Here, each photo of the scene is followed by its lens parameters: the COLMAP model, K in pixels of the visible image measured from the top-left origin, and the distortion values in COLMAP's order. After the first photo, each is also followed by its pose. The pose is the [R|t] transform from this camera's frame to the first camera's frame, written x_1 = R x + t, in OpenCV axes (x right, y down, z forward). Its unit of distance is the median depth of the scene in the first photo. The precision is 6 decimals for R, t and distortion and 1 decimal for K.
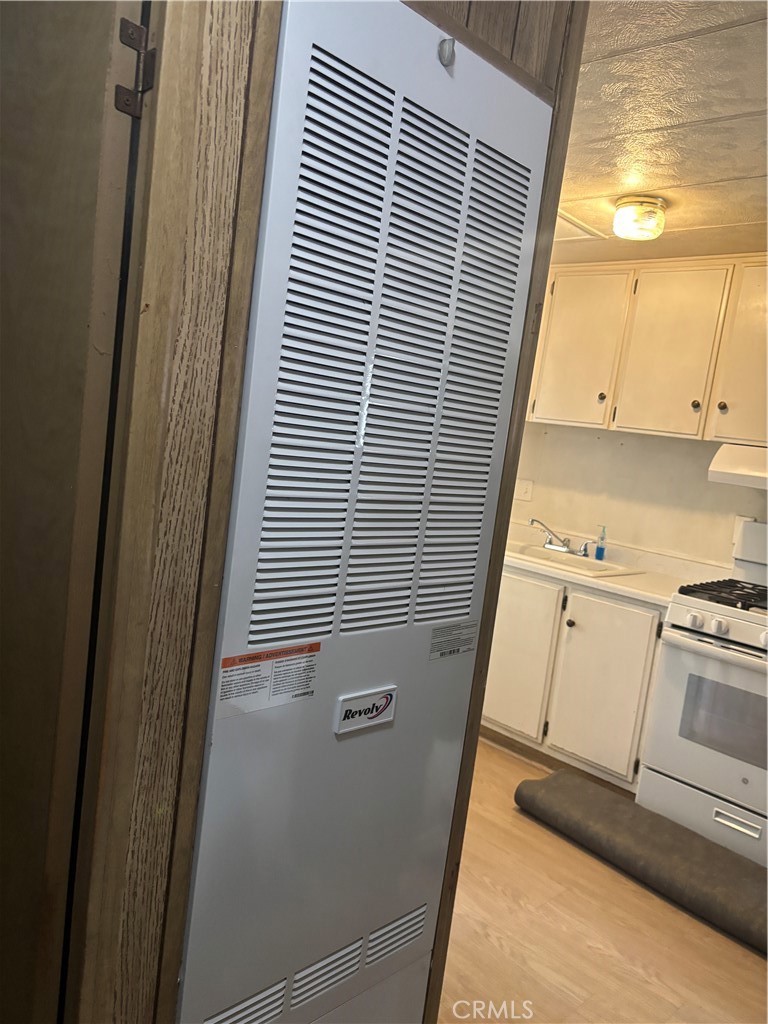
lens RADIAL K [[773.5, 0, 387.3], [0, 773.5, 517.8], [0, 0, 1]] dist [0.042340, -0.045507]
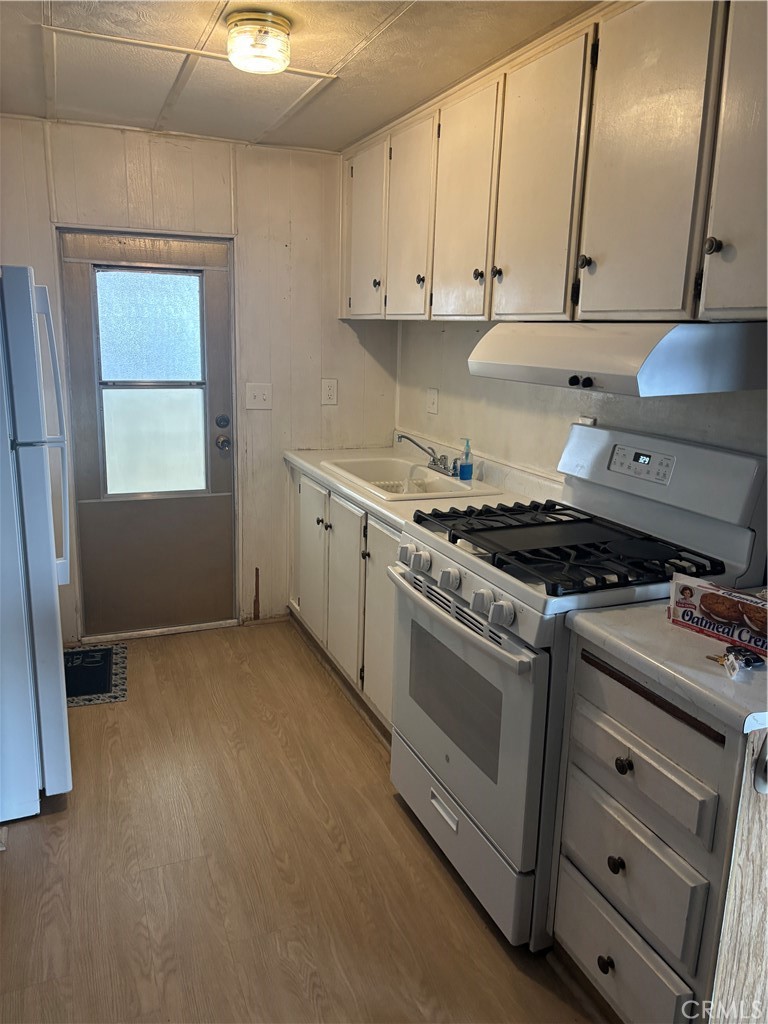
lens RADIAL K [[773.5, 0, 382.7], [0, 773.5, 501.7], [0, 0, 1]] dist [0.042340, -0.045507]
pose [[0.917072, -0.016715, -0.398370, 0.669304], [0.043195, 0.997406, 0.057587, 0.033279], [0.396374, -0.070019, 0.915415, 0.267595]]
